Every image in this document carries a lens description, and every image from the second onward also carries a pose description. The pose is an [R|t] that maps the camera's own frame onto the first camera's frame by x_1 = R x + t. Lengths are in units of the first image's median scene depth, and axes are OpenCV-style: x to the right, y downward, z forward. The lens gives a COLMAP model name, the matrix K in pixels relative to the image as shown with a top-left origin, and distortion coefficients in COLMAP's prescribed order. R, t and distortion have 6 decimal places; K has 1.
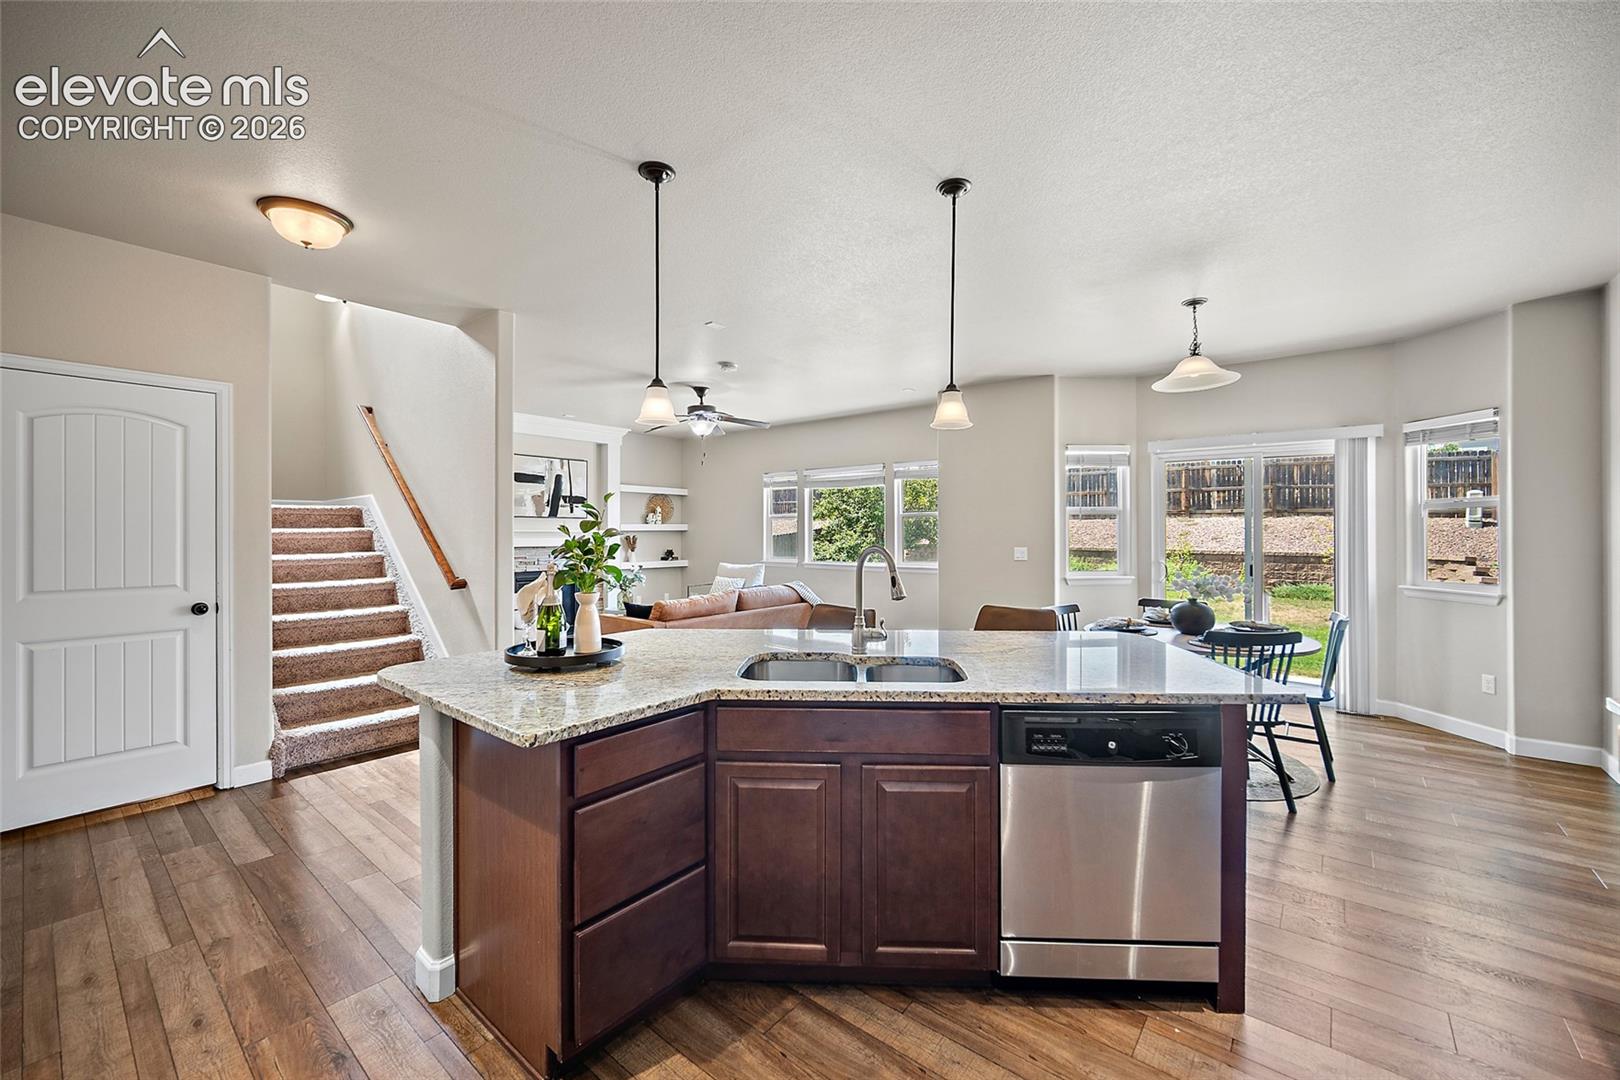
lens RADIAL K [[636.1, 0, 815.0], [0, 636.1, 531.5], [0, 0, 1]] dist [-0.003100, -0.000443]
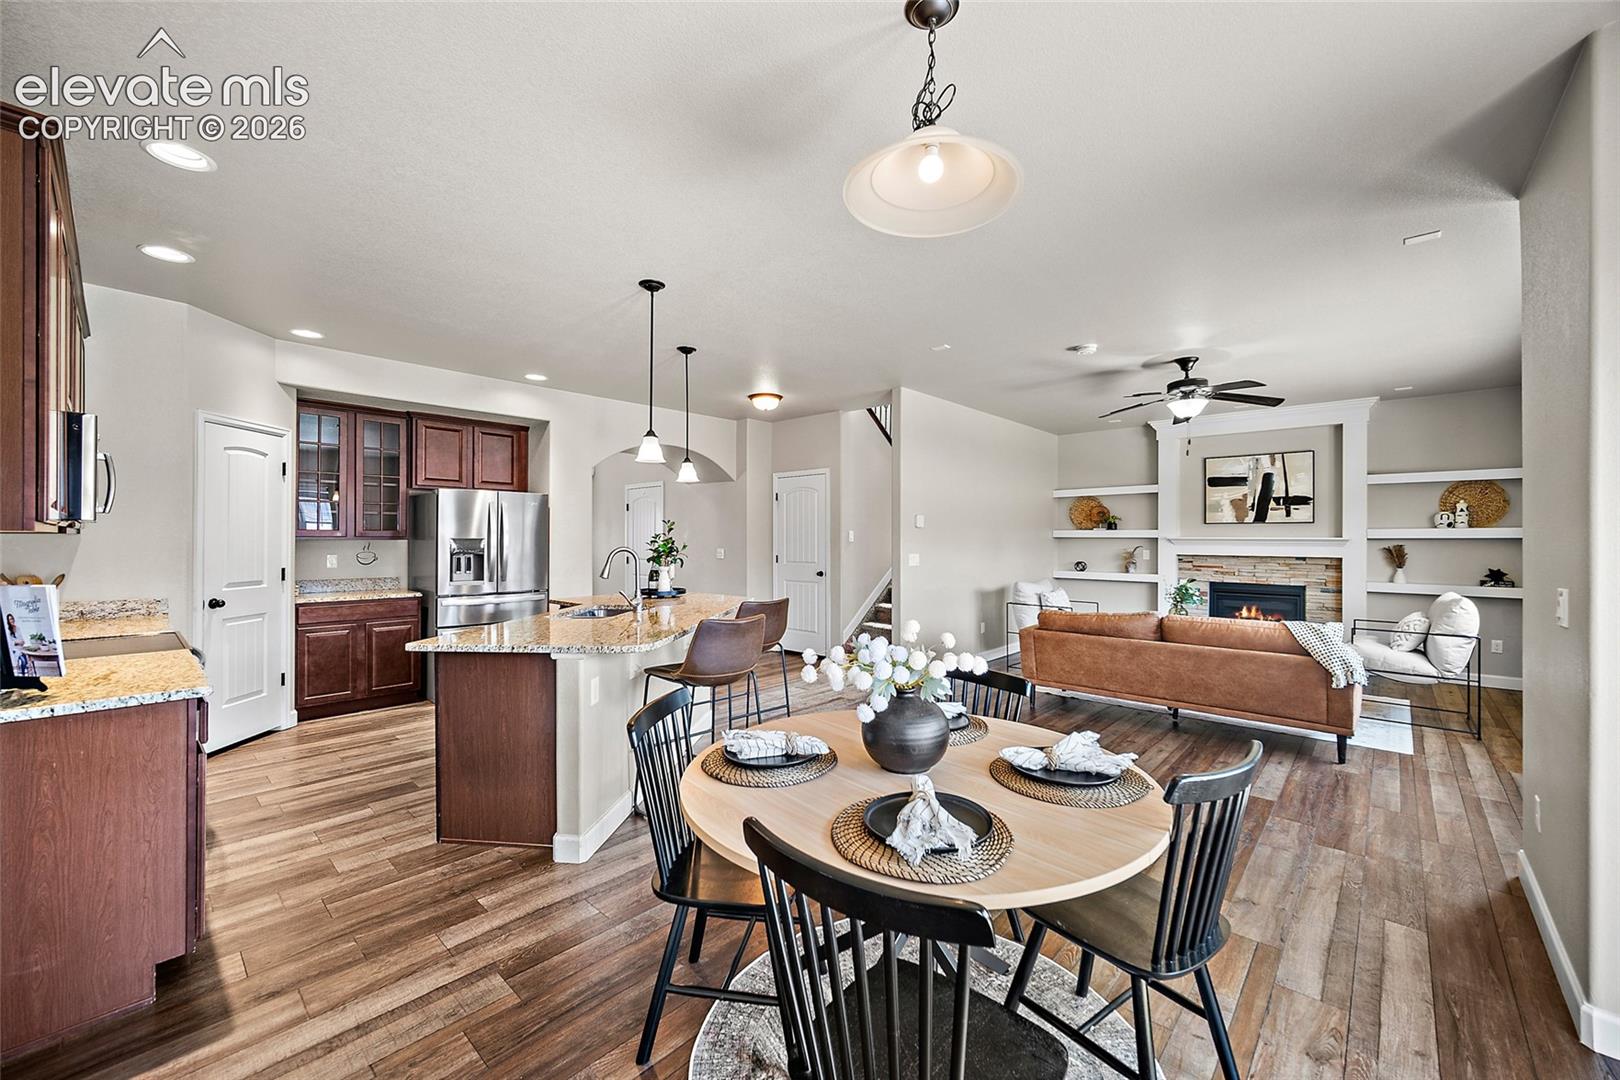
lens RADIAL K [[636.1, 0, 815.2], [0, 636.1, 536.2], [0, 0, 1]] dist [-0.003100, -0.000443]
pose [[-0.063608, -0.002729, -0.997971, 0.488262], [-0.002049, 0.999995, -0.002604, -0.000580], [0.997973, 0.001879, -0.063613, 0.443522]]
